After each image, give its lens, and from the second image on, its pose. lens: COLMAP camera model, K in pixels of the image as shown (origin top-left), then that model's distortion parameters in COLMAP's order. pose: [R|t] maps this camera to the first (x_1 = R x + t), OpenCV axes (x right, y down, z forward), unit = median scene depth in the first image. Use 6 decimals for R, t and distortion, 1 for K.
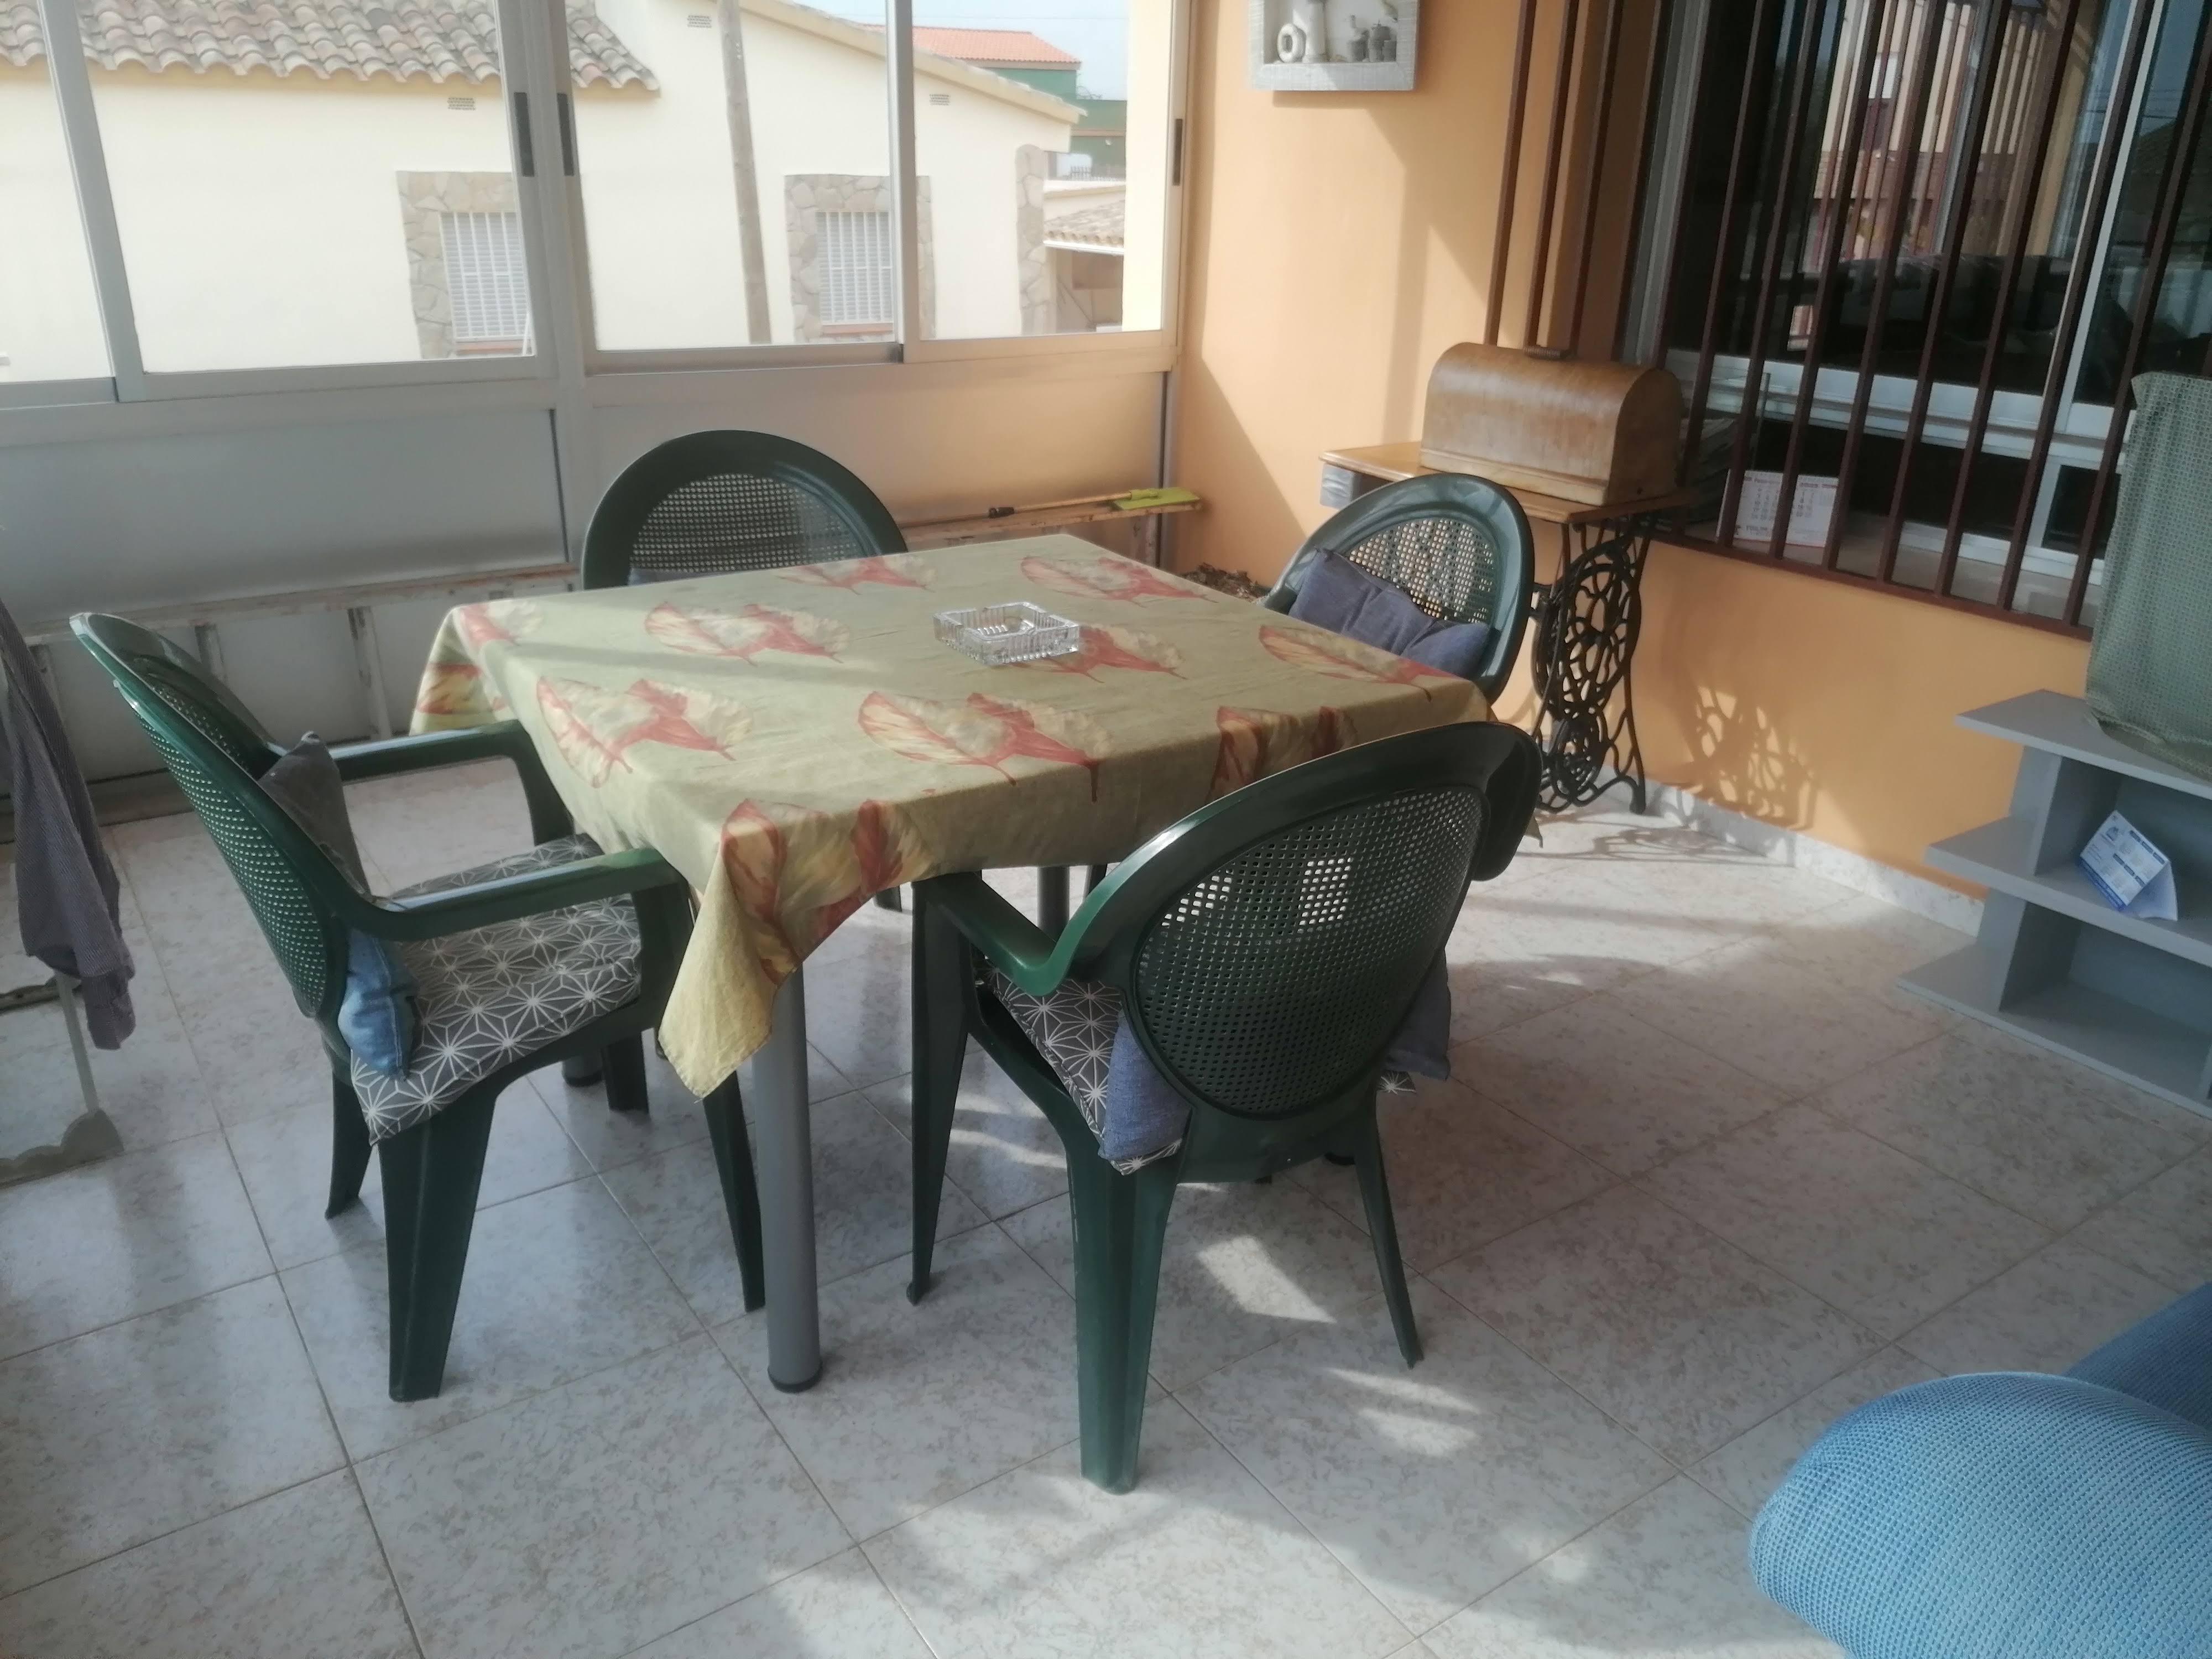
lens RADIAL K [[1660.0, 0, 1121.6], [0, 1660.0, 817.6], [0, 0, 1]] dist [0.073398, -0.072949]
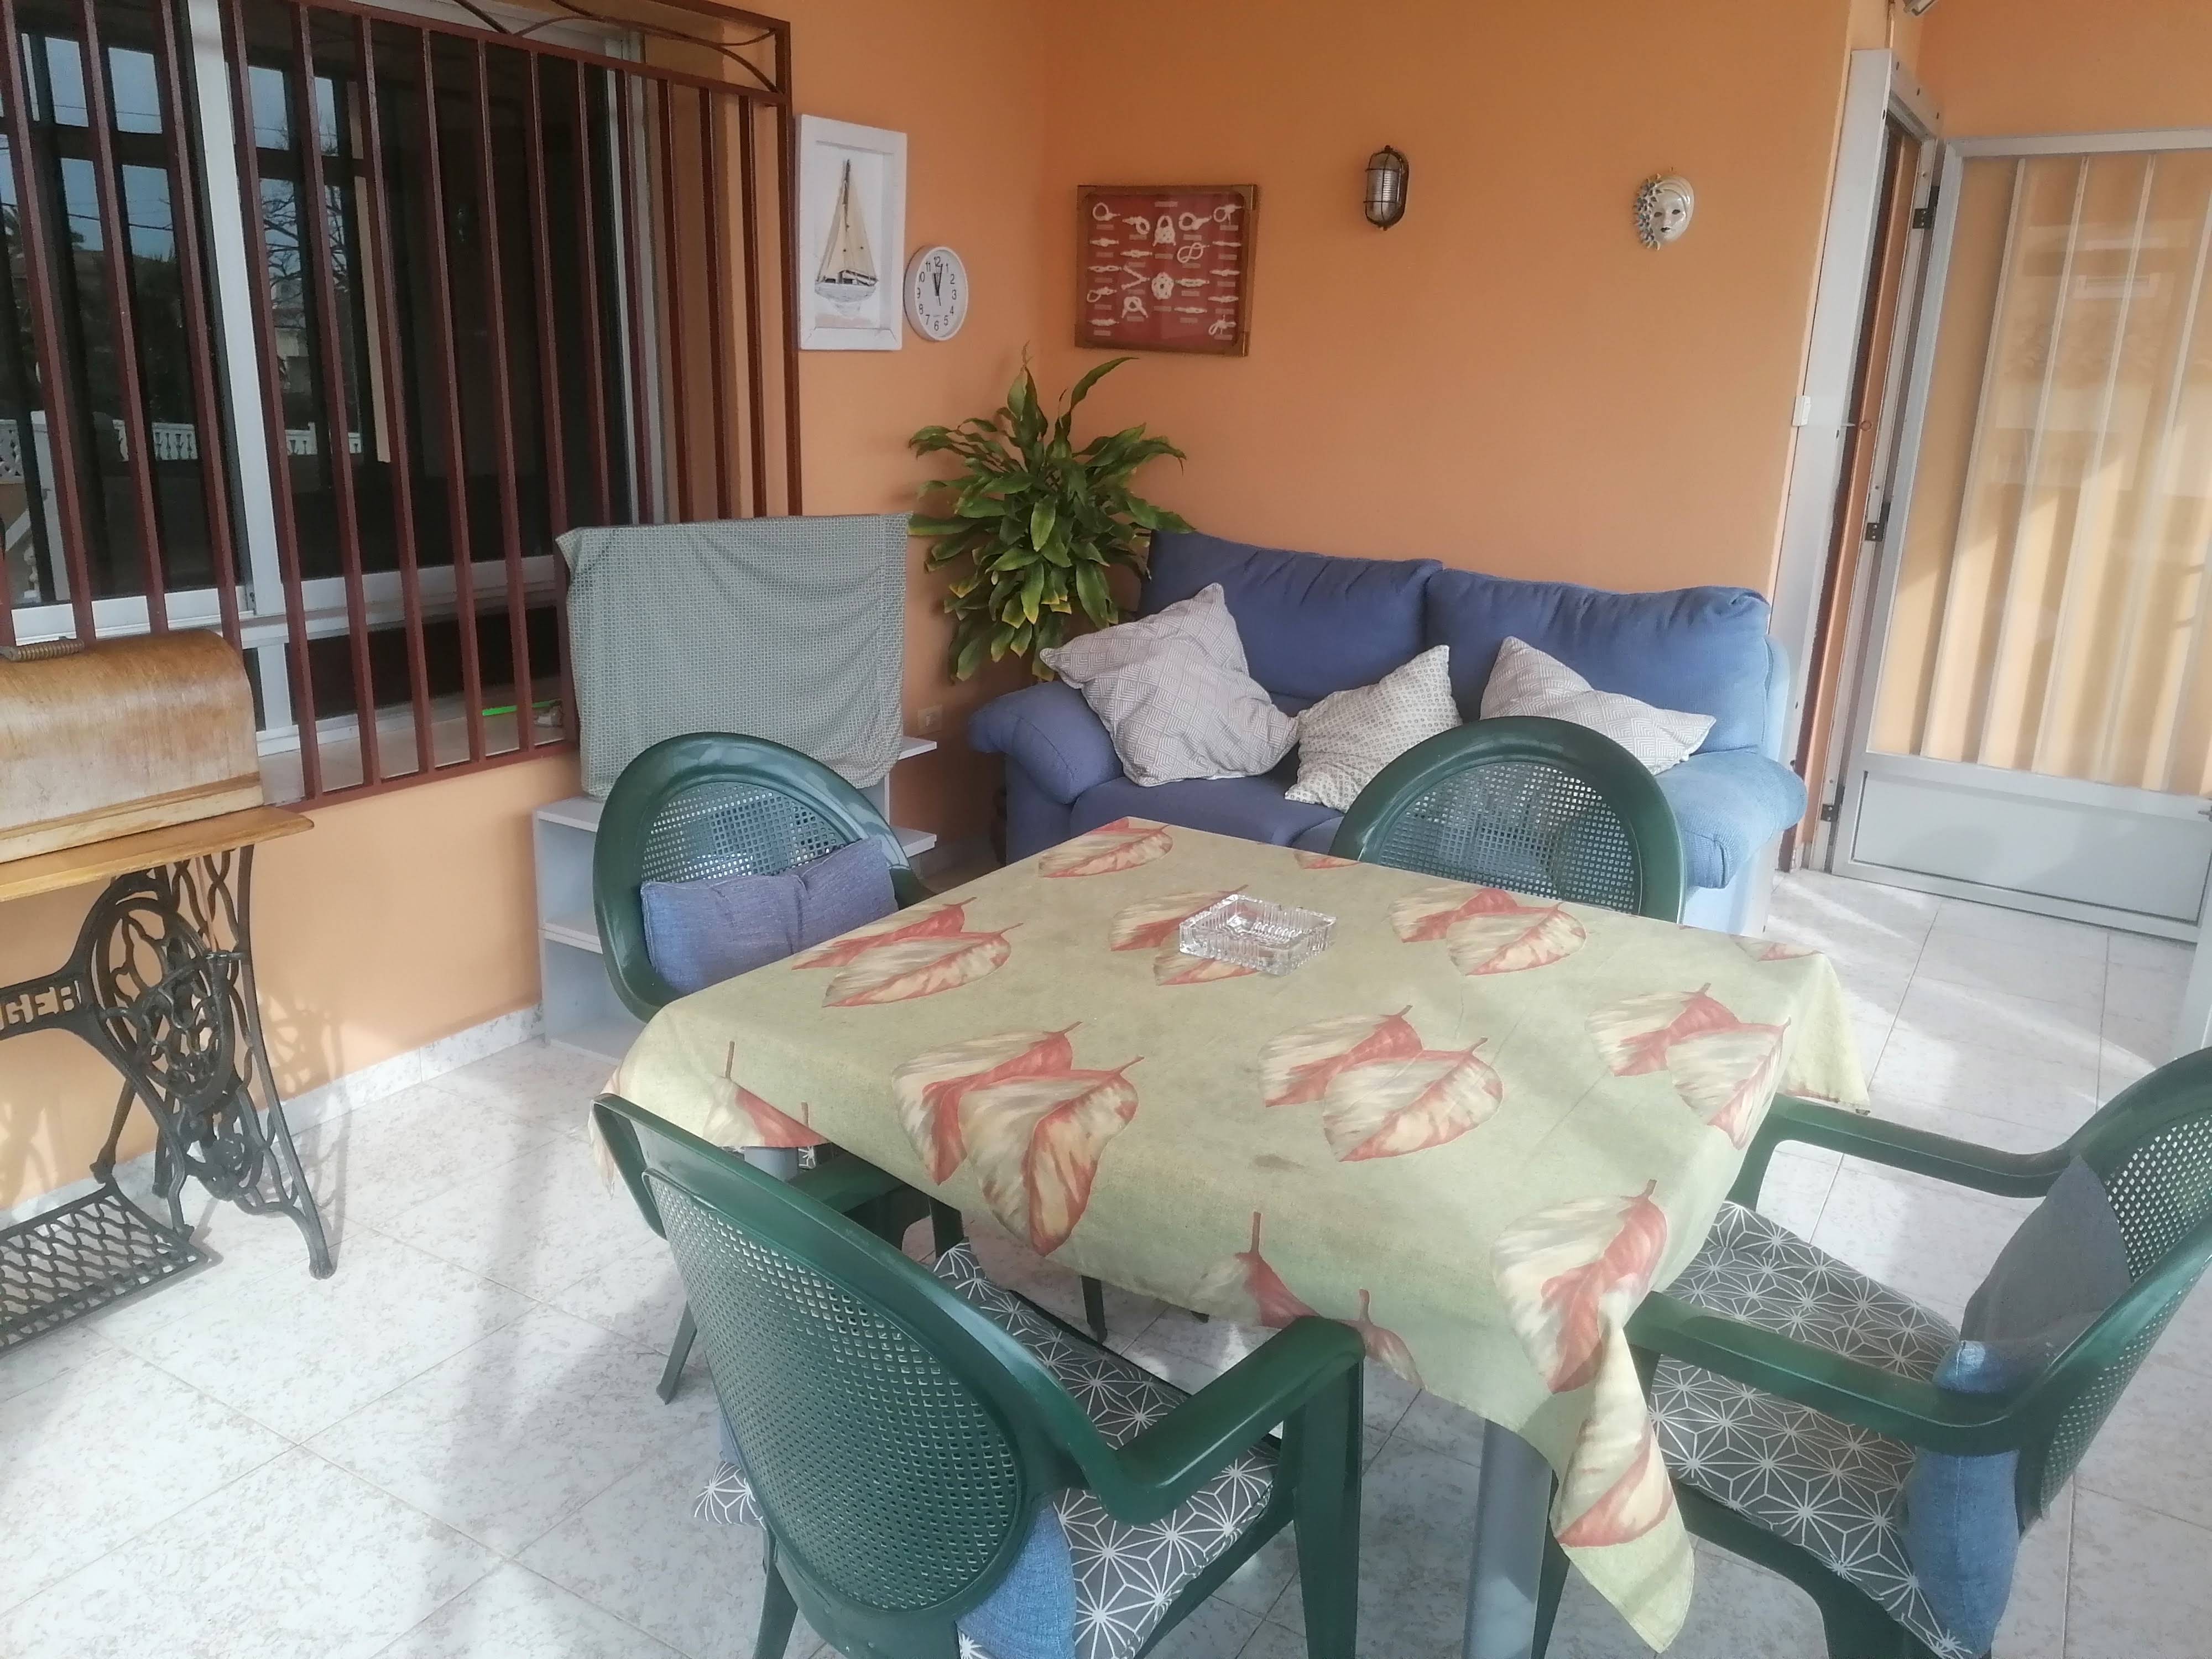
lens RADIAL K [[1660.0, 0, 1121.1], [0, 1660.0, 827.9], [0, 0, 1]] dist [0.073398, -0.072949]
pose [[-0.415965, -0.284806, 0.863631, -0.796116], [0.301288, 0.852893, 0.426378, -0.564569], [-0.858020, 0.437560, -0.268965, 1.275845]]
